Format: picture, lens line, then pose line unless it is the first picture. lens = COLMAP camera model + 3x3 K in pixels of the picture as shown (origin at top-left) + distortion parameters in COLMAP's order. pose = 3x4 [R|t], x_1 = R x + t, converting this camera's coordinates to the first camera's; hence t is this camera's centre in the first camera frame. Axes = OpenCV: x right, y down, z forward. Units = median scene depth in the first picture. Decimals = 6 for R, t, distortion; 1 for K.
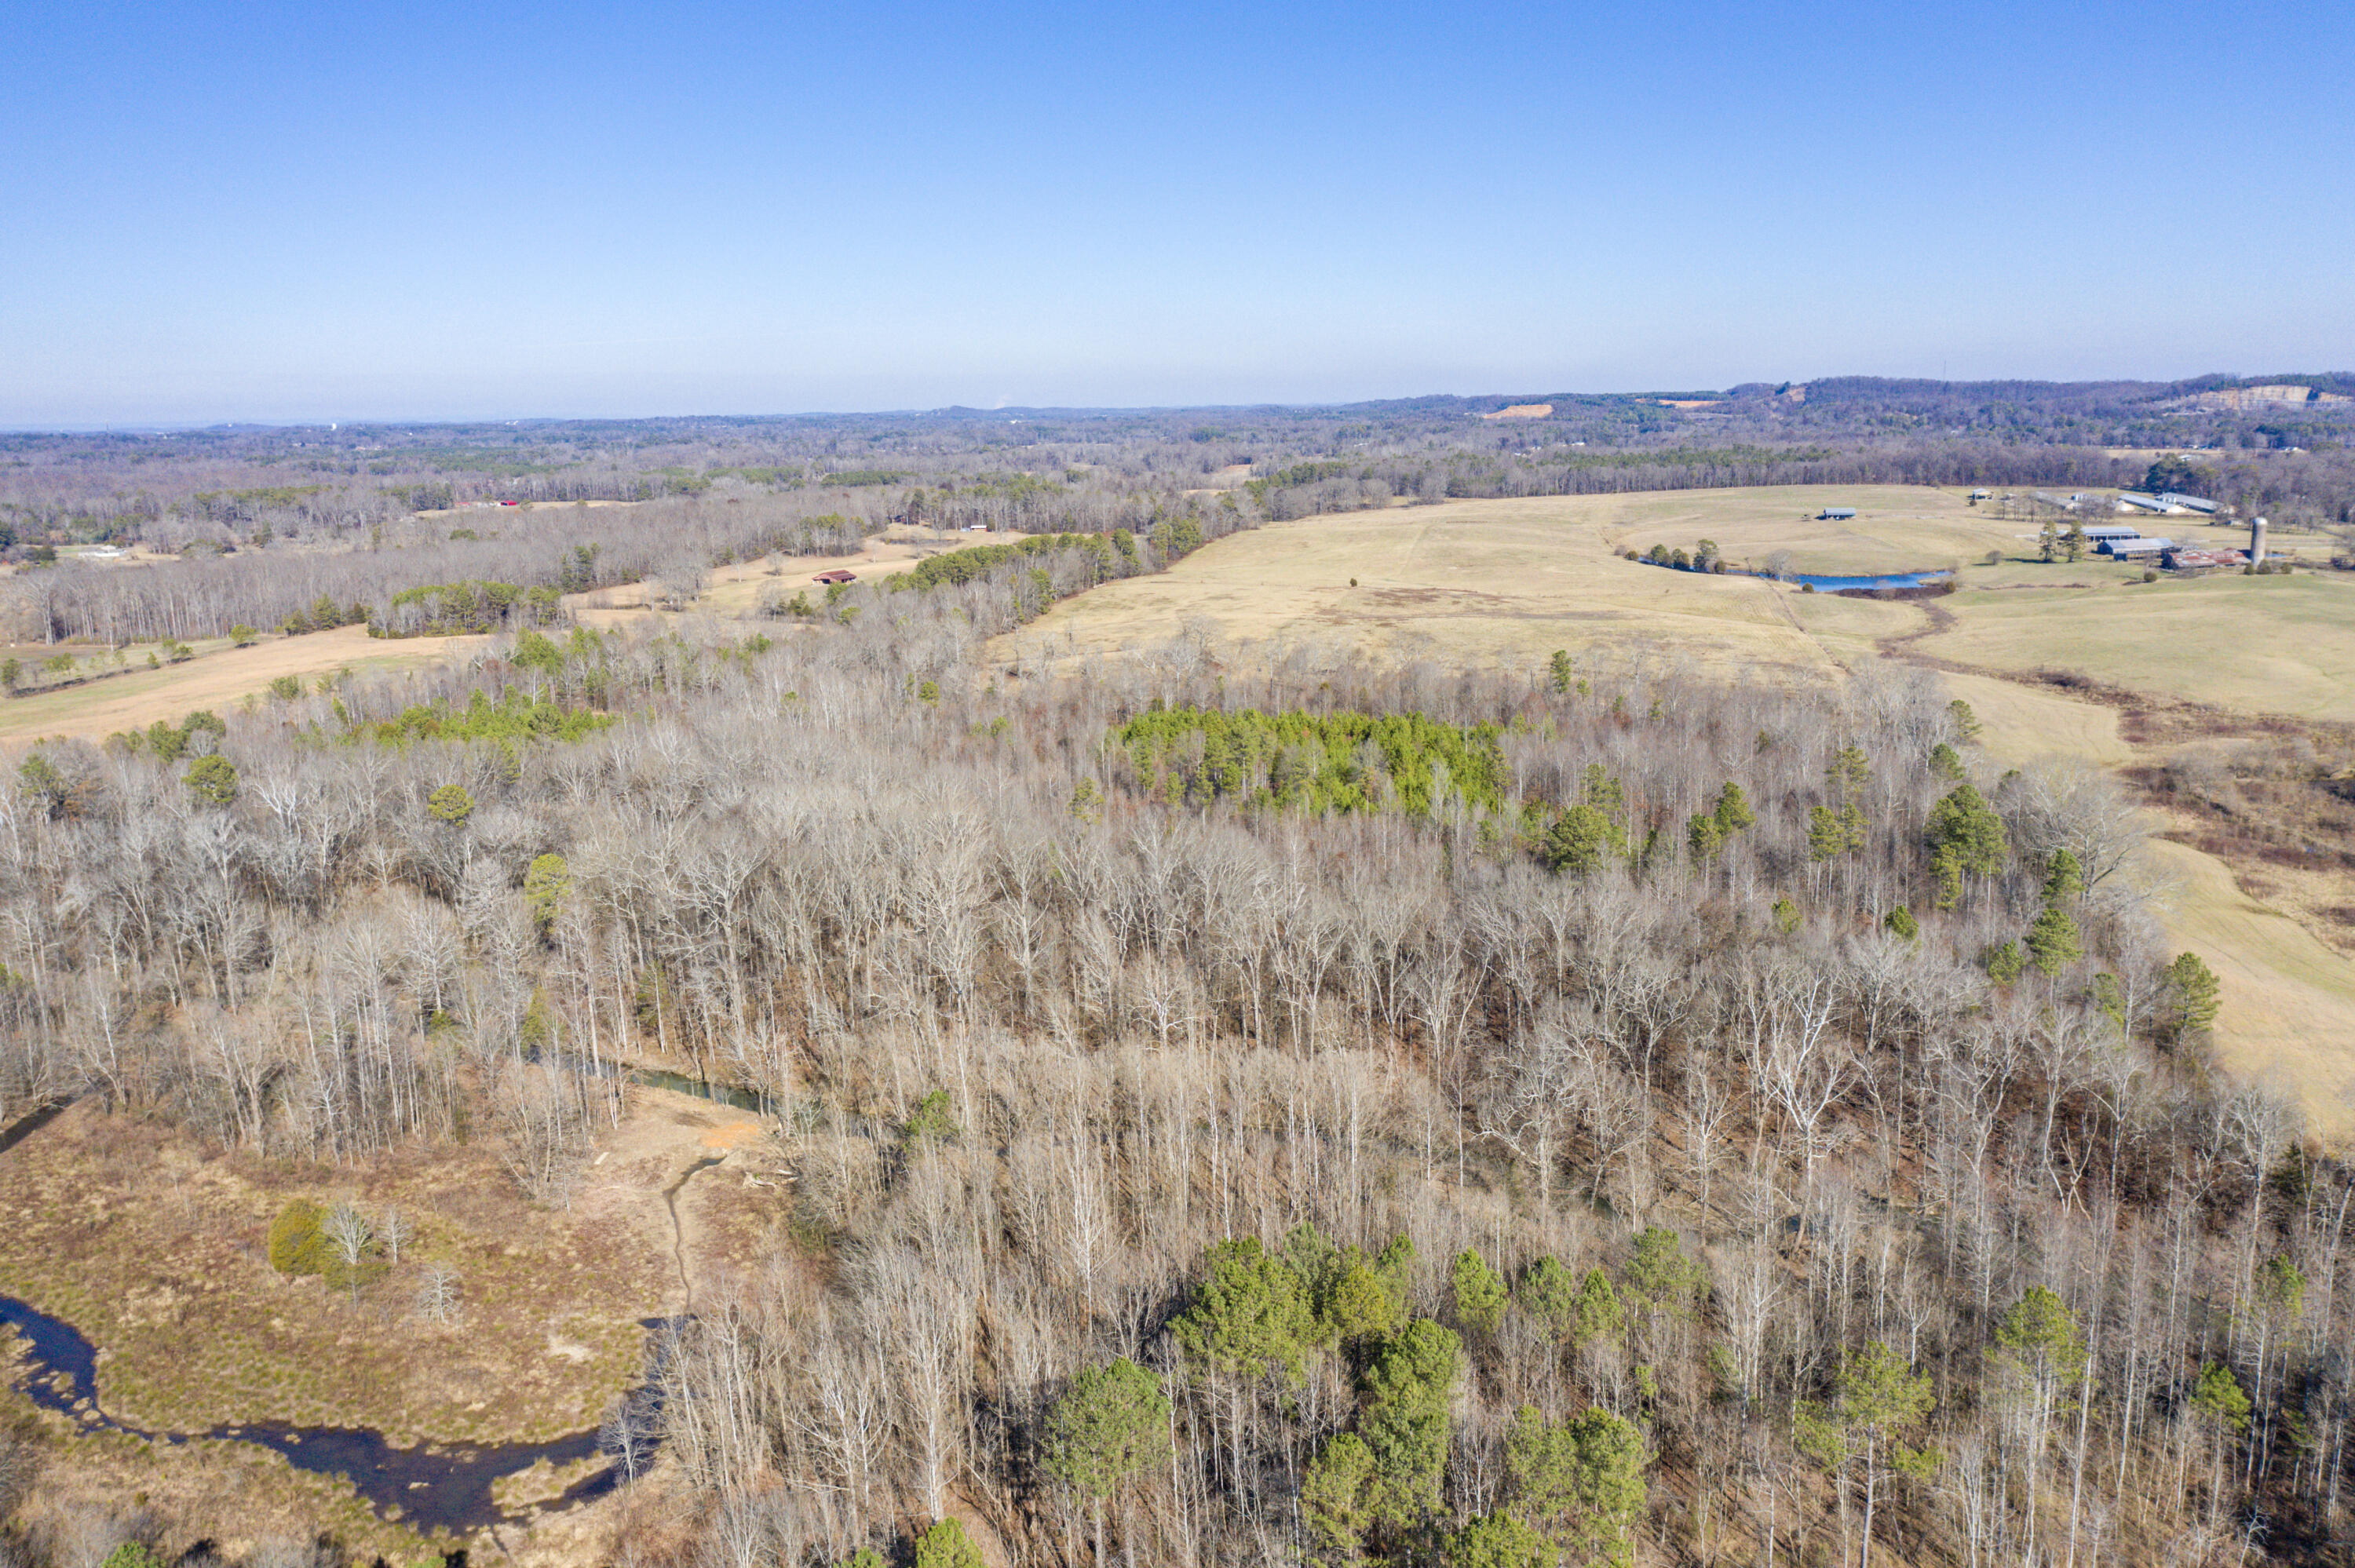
lens RADIAL K [[1864.3, 0, 1177.0], [0, 1864.3, 761.2], [0, 0, 1]] dist [-0.004774, 0.000101]
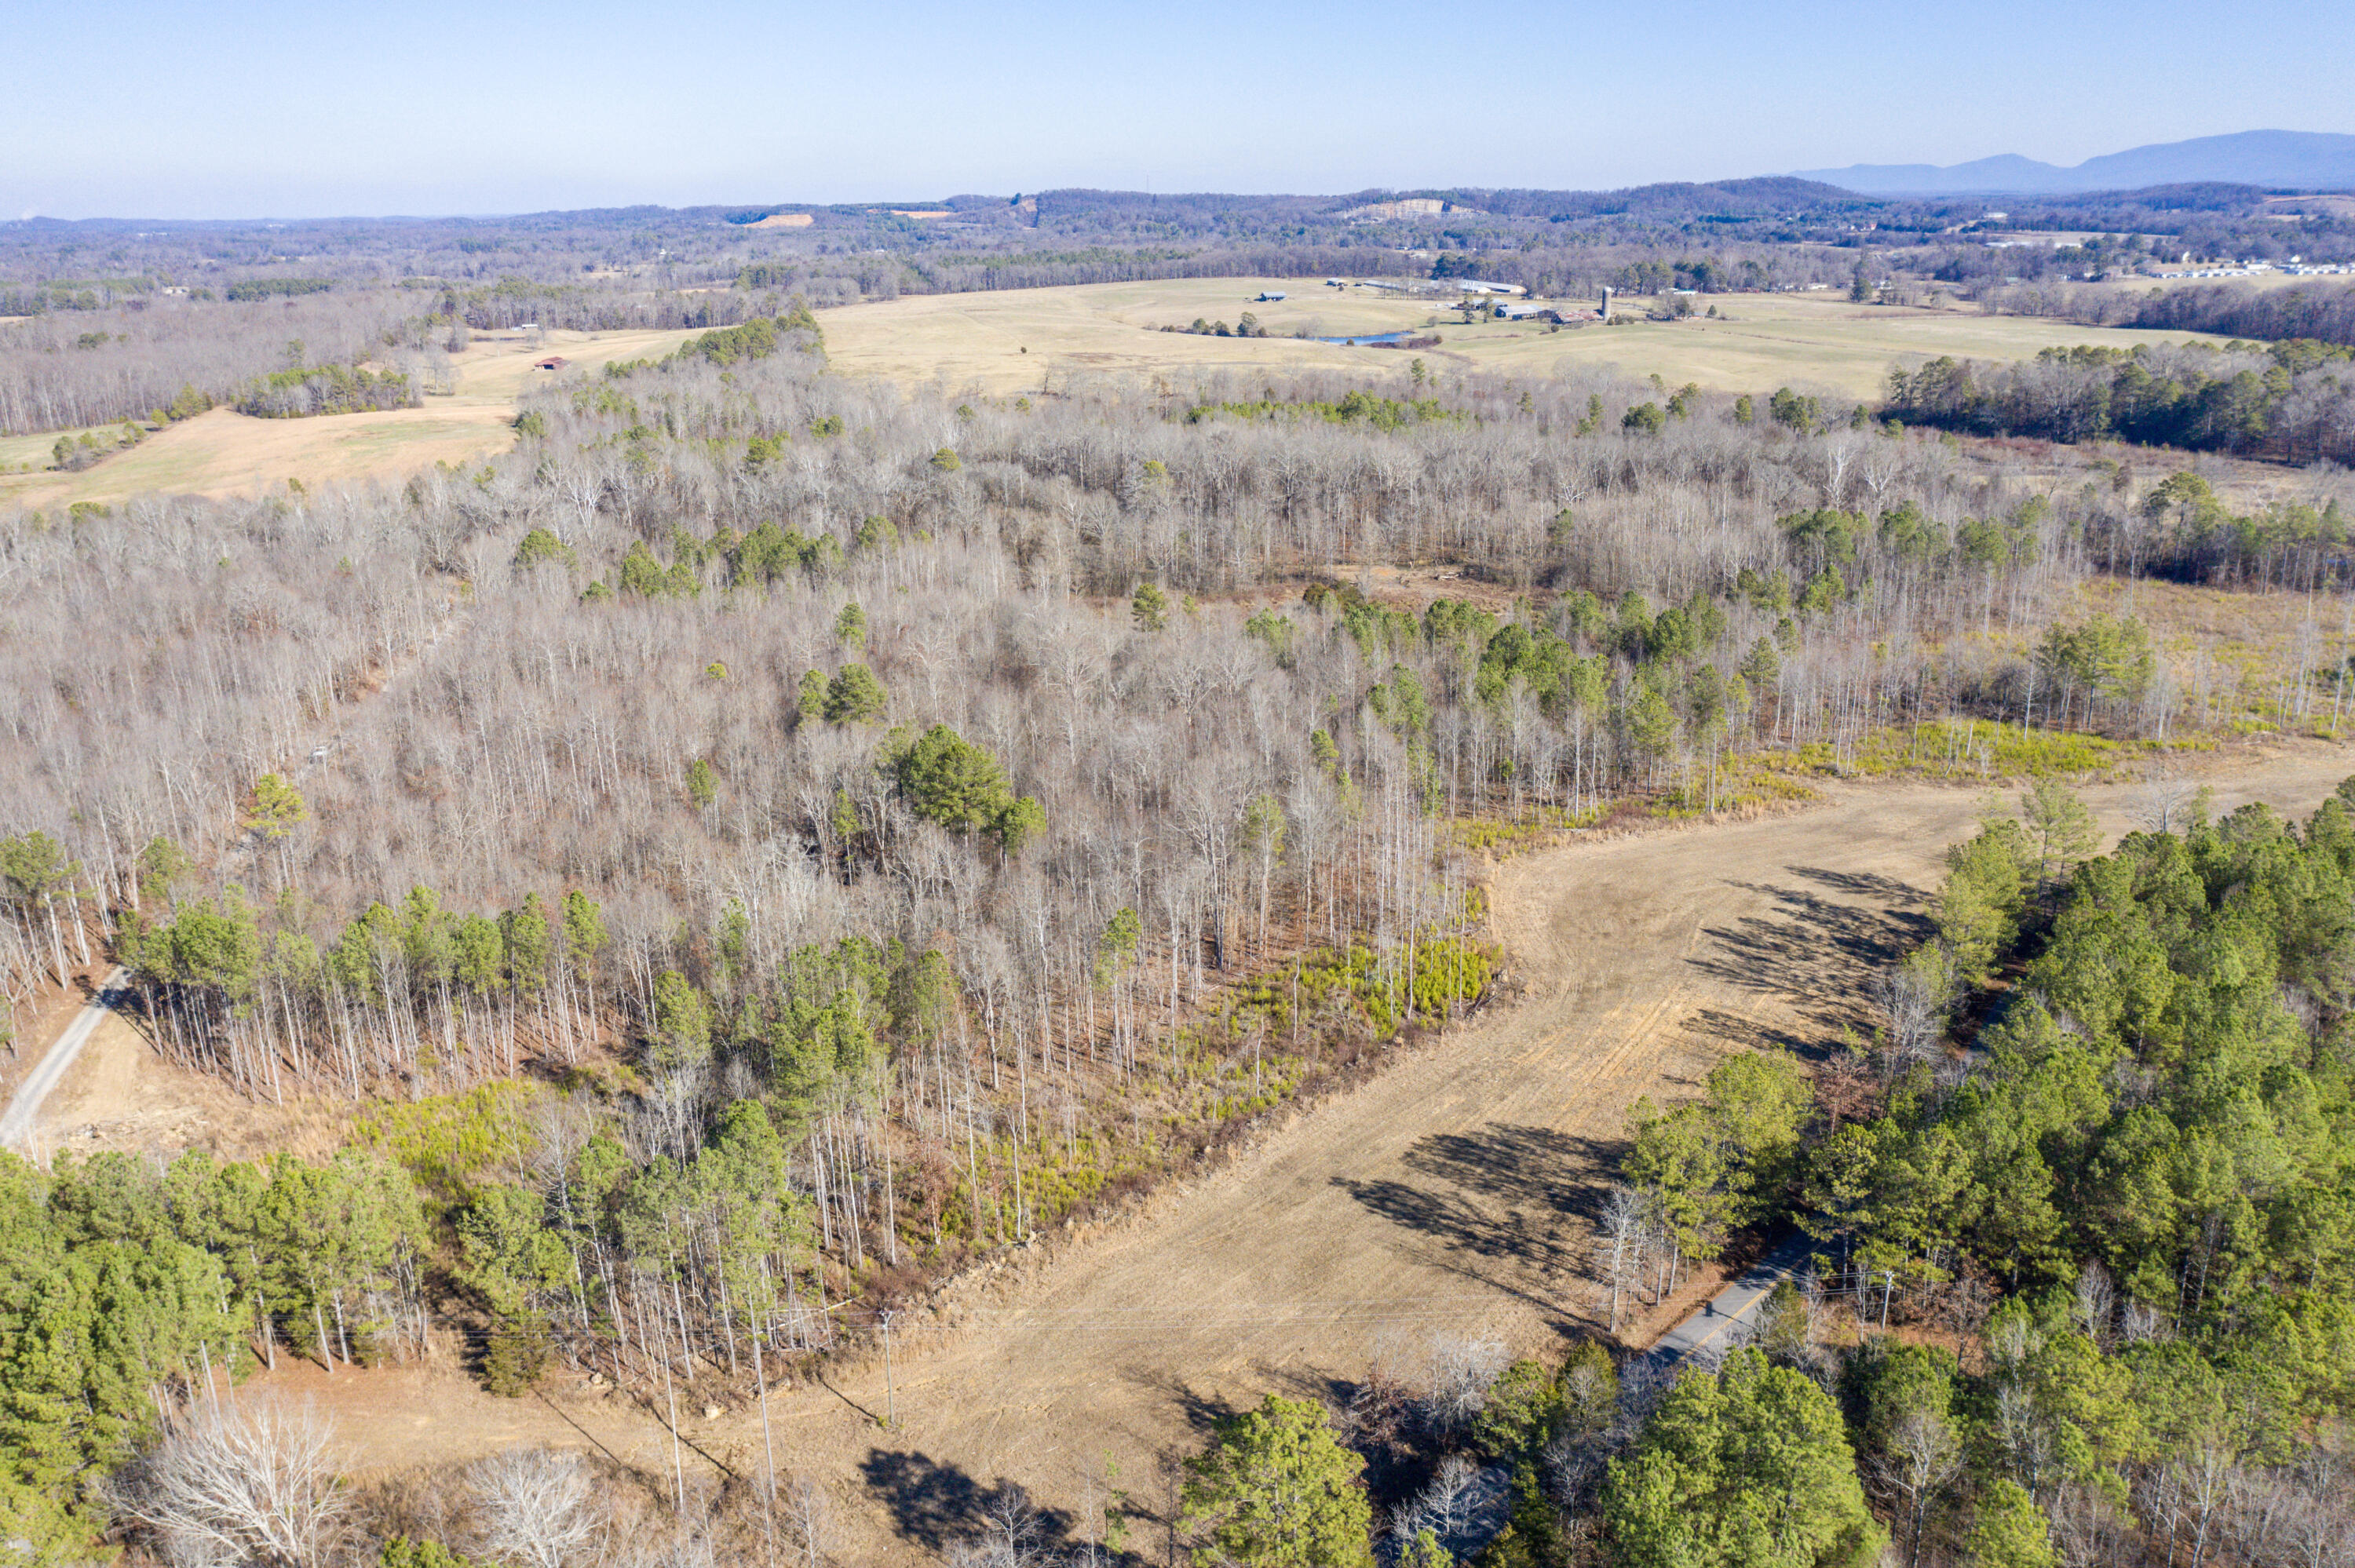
lens RADIAL K [[1864.3, 0, 1176.3], [0, 1864.3, 777.9], [0, 0, 1]] dist [-0.004774, 0.000101]
pose [[0.900633, -0.123077, 0.416788, -0.225225], [0.079657, 0.989563, 0.120085, 0.028888], [-0.427218, -0.074952, 0.901037, -0.122108]]
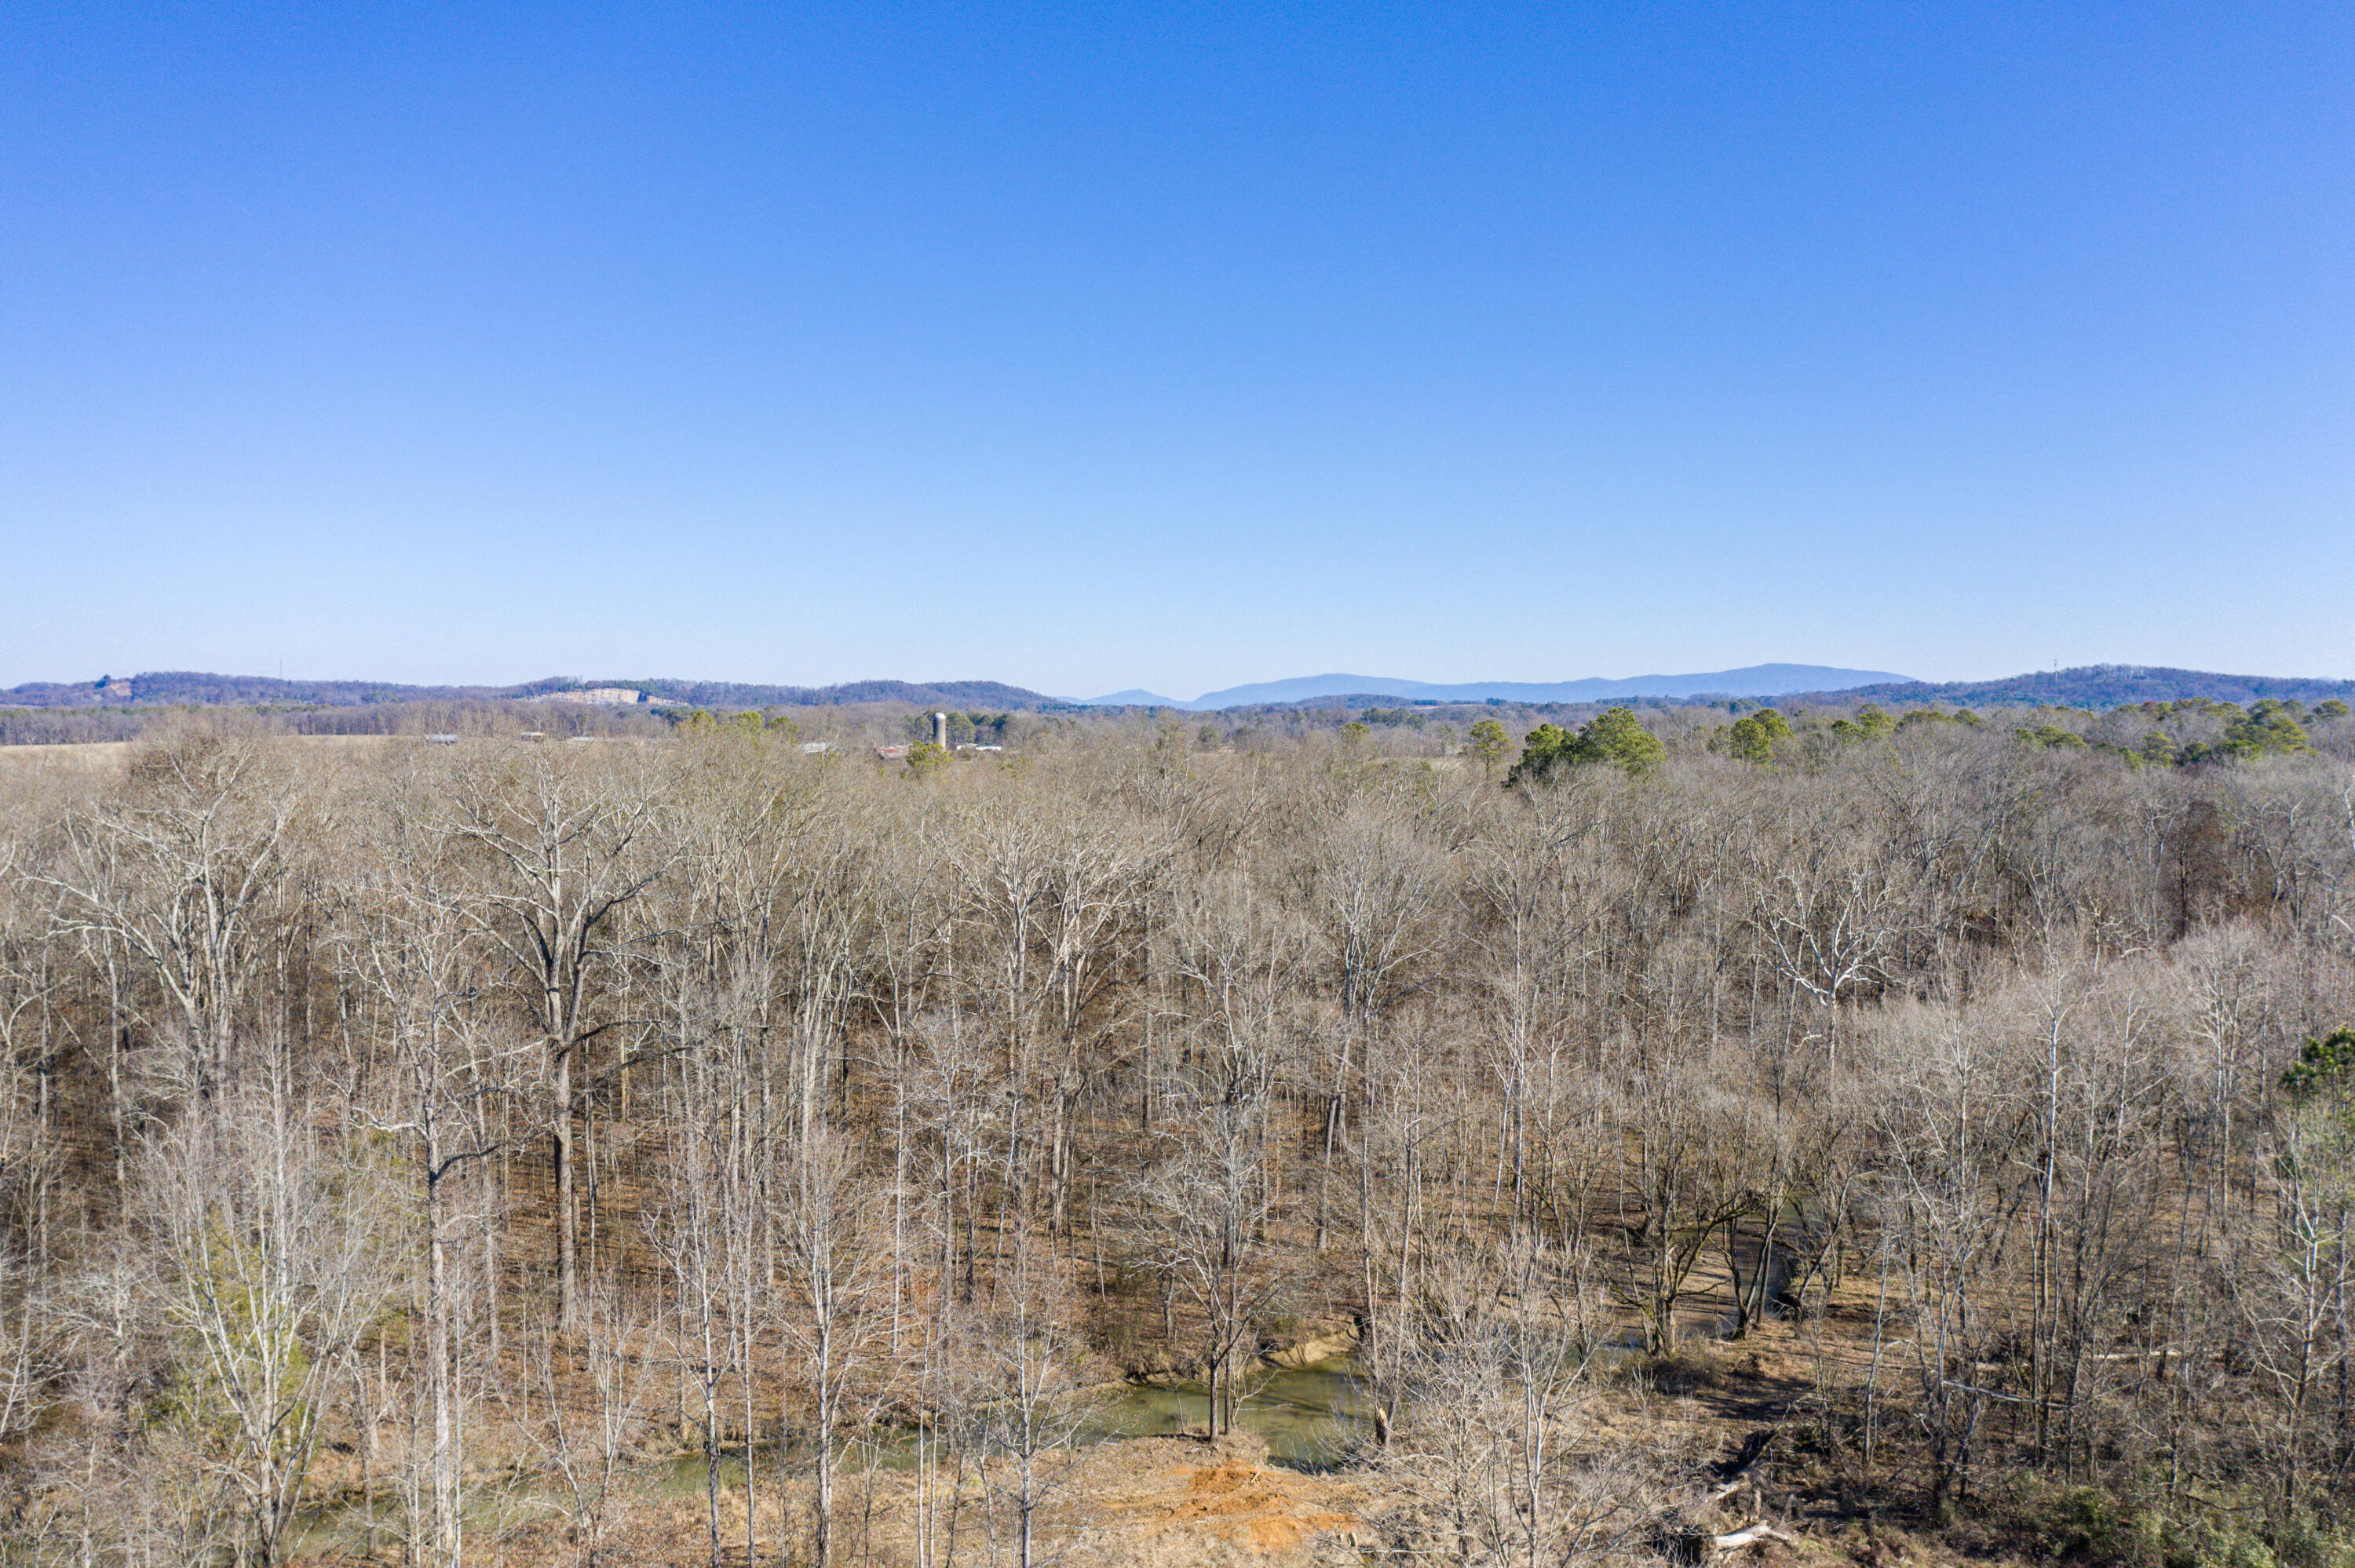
lens RADIAL K [[1864.3, 0, 1170.4], [0, 1864.3, 777.0], [0, 0, 1]] dist [-0.004774, 0.000101]
pose [[0.641741, -0.002406, 0.766918, -0.083478], [0.131341, 0.985566, -0.106811, 0.020225], [-0.755591, 0.169273, 0.632794, 0.140910]]
